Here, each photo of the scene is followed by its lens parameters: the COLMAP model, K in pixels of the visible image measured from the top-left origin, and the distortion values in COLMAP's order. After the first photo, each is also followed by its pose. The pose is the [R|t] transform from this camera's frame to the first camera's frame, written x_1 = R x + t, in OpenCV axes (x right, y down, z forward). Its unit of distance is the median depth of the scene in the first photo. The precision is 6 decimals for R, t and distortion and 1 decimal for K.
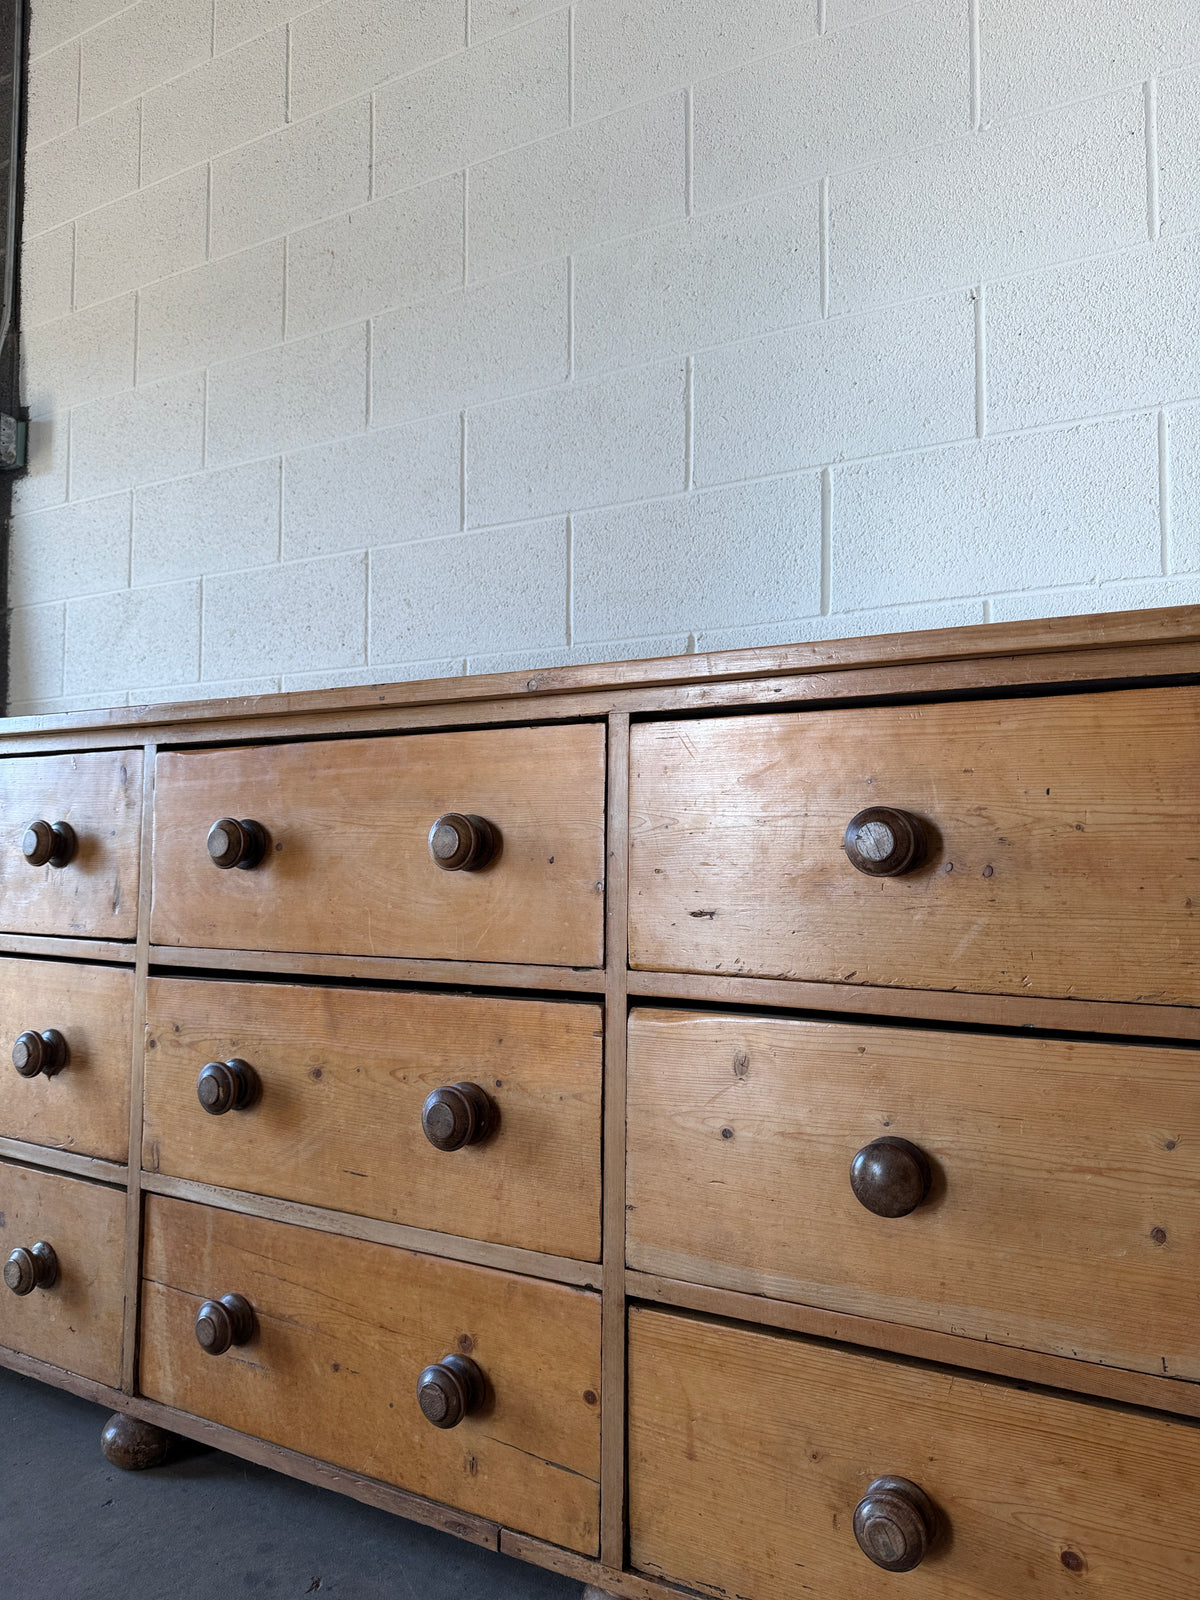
lens RADIAL K [[1135.7, 0, 590.1], [0, 1135.7, 807.5], [0, 0, 1]] dist [0.038982, -0.054346]
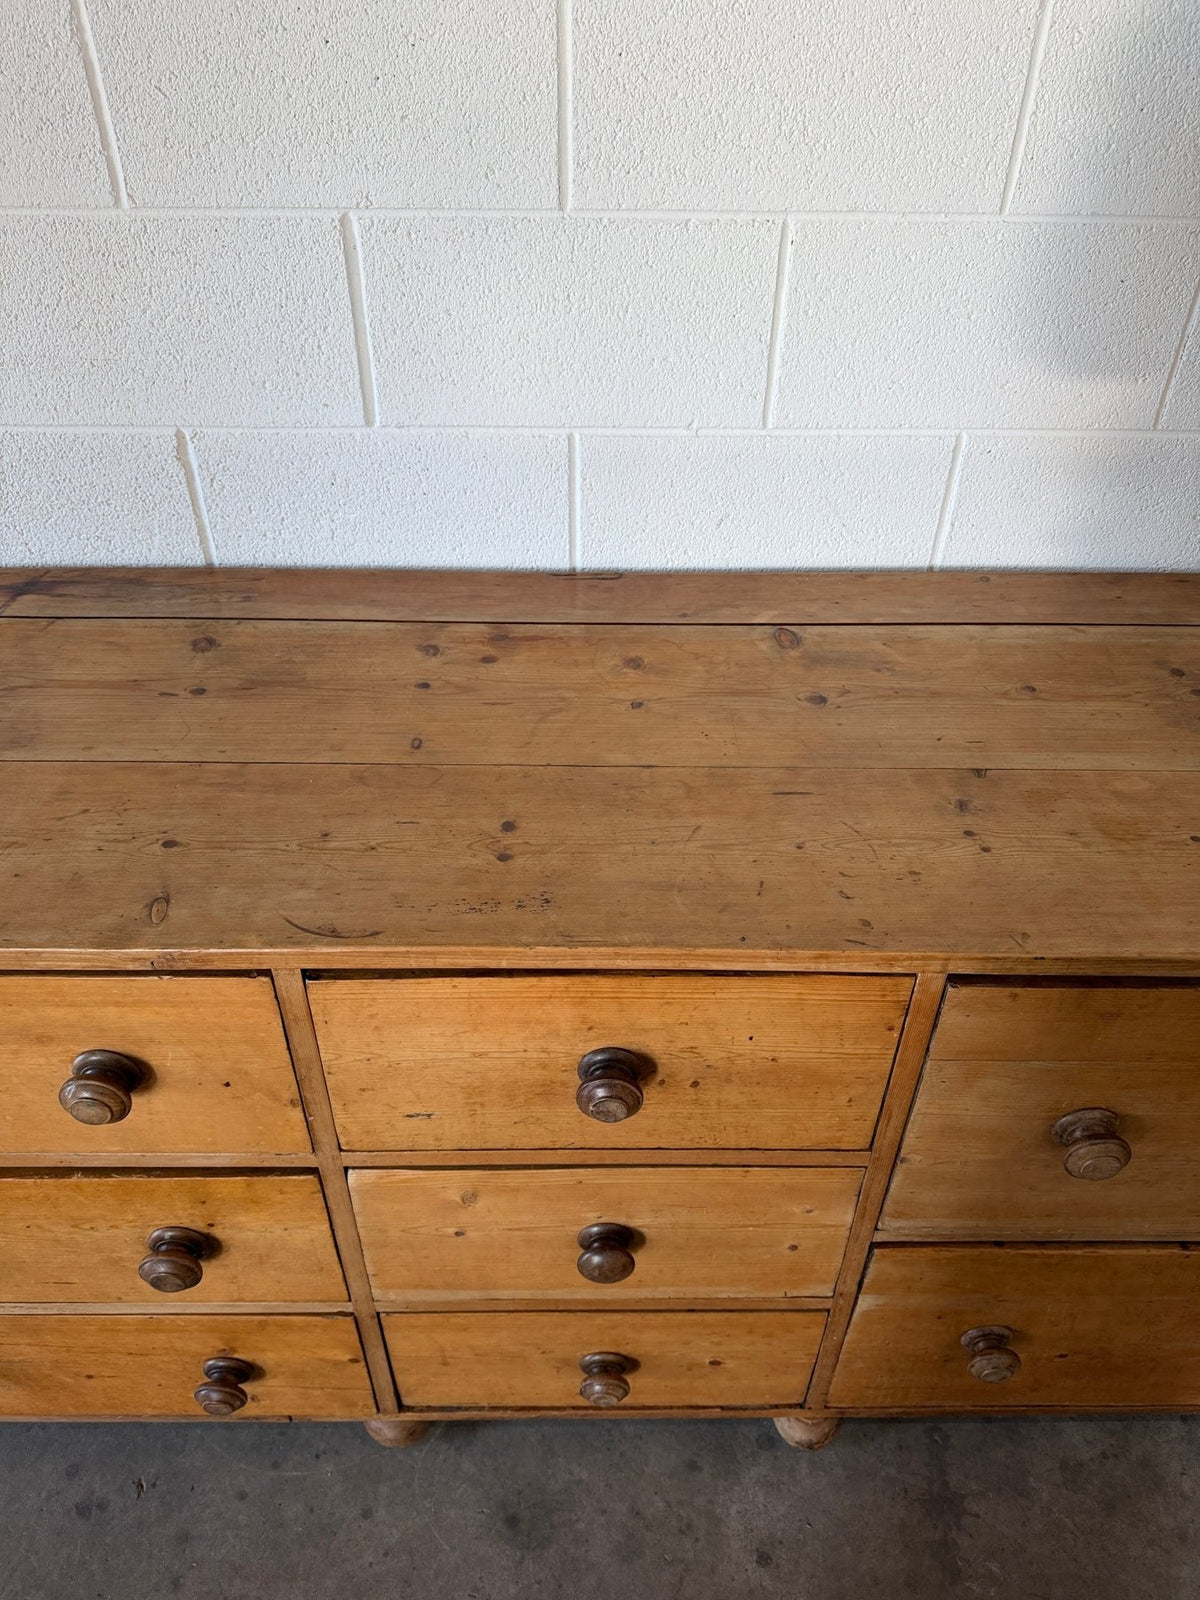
lens RADIAL K [[1135.7, 0, 602.7], [0, 1135.7, 808.7], [0, 0, 1]] dist [0.038982, -0.054346]
pose [[0.861567, -0.319049, 0.394855, -0.052358], [-0.030946, 0.743363, 0.668172, -0.581650], [-0.506700, -0.587894, 0.630583, 0.333149]]
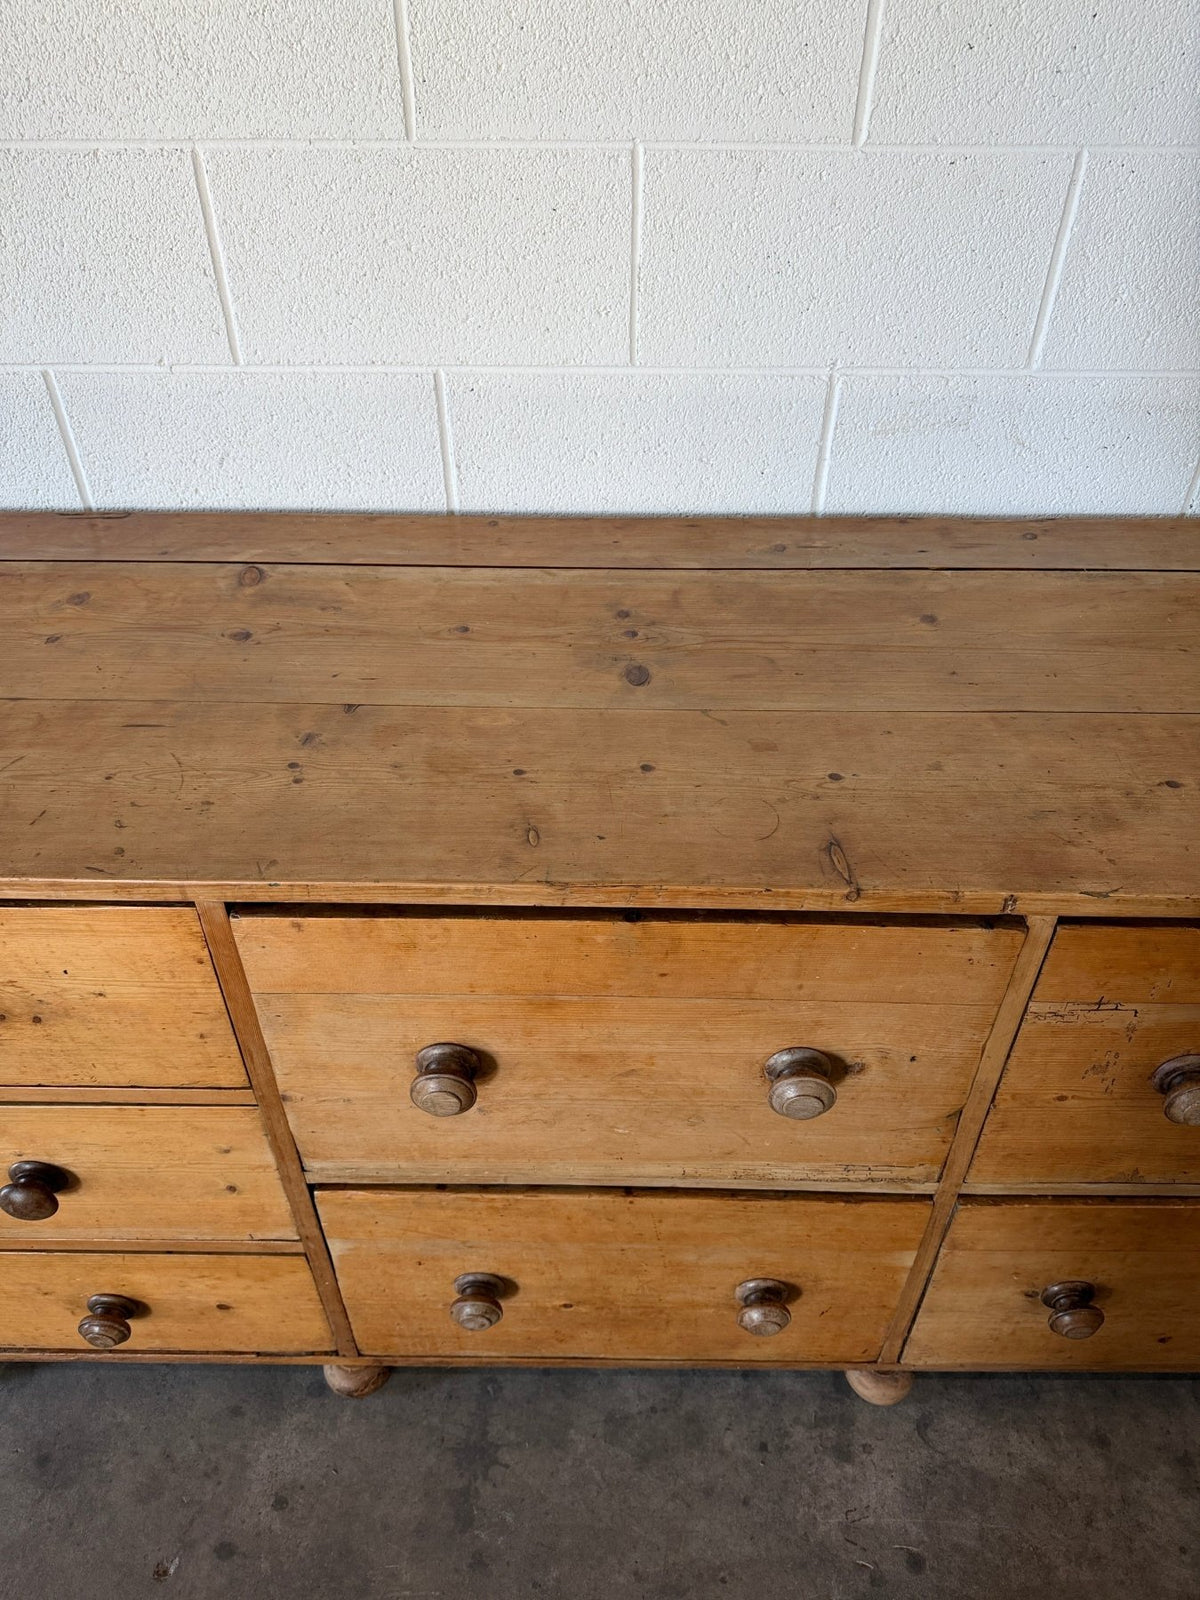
lens RADIAL K [[1142.9, 0, 605.6], [0, 1142.9, 804.2], [0, 0, 1]] dist [0.008610, -0.017213]
pose [[0.871329, -0.319001, 0.372858, 0.318186], [-0.021094, 0.734799, 0.677957, -0.565612], [-0.490245, -0.598589, 0.633523, 0.102544]]
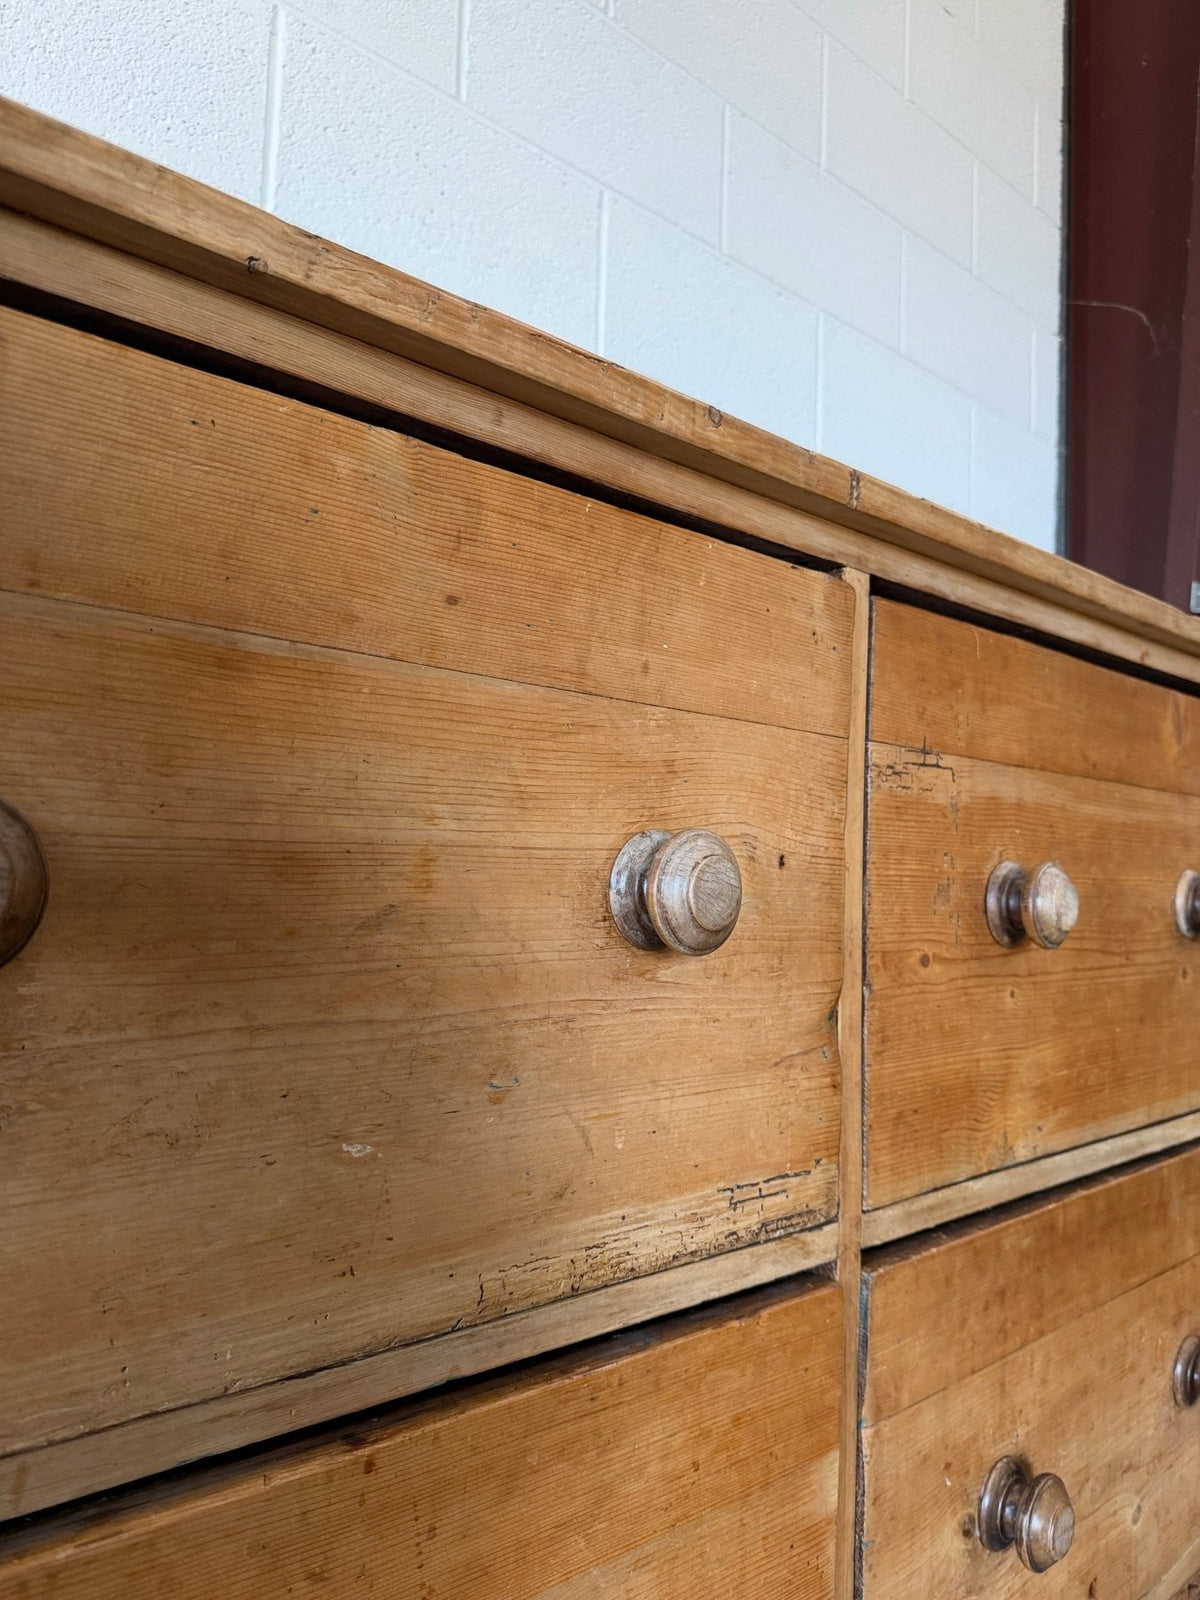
lens RADIAL K [[1109.9, 0, 563.8], [0, 1109.9, 791.1], [0, 0, 1]] dist [0.023420, -0.009303]
pose [[0.317848, 0.066226, 0.945826, 0.265842], [-0.084039, 0.995599, -0.041469, 0.047843], [-0.944410, -0.066305, 0.322015, 0.316038]]
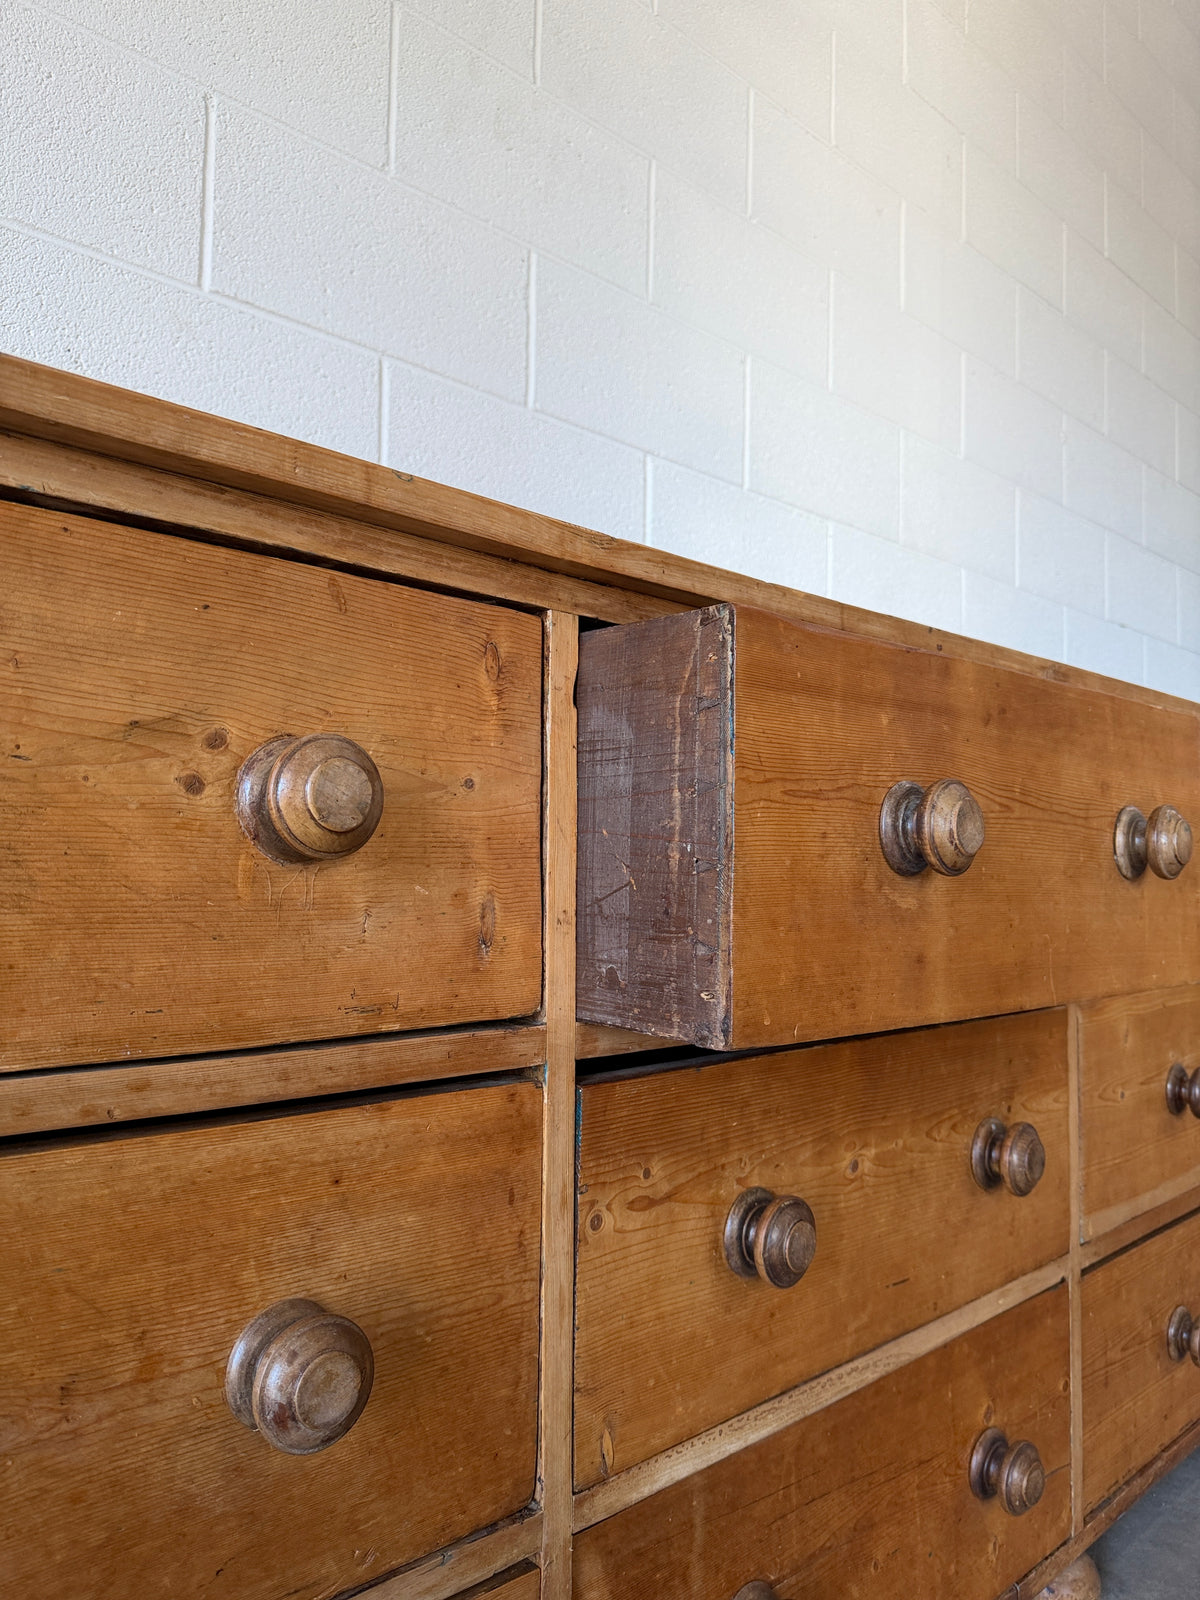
lens RADIAL K [[1135.7, 0, 596.0], [0, 1135.7, 809.7], [0, 0, 1]] dist [0.038982, -0.054346]
pose [[0.291047, 0.042907, 0.955746, -0.861447], [-0.064625, 0.997594, -0.025106, 0.041181], [-0.954524, -0.054458, 0.293119, 0.866683]]
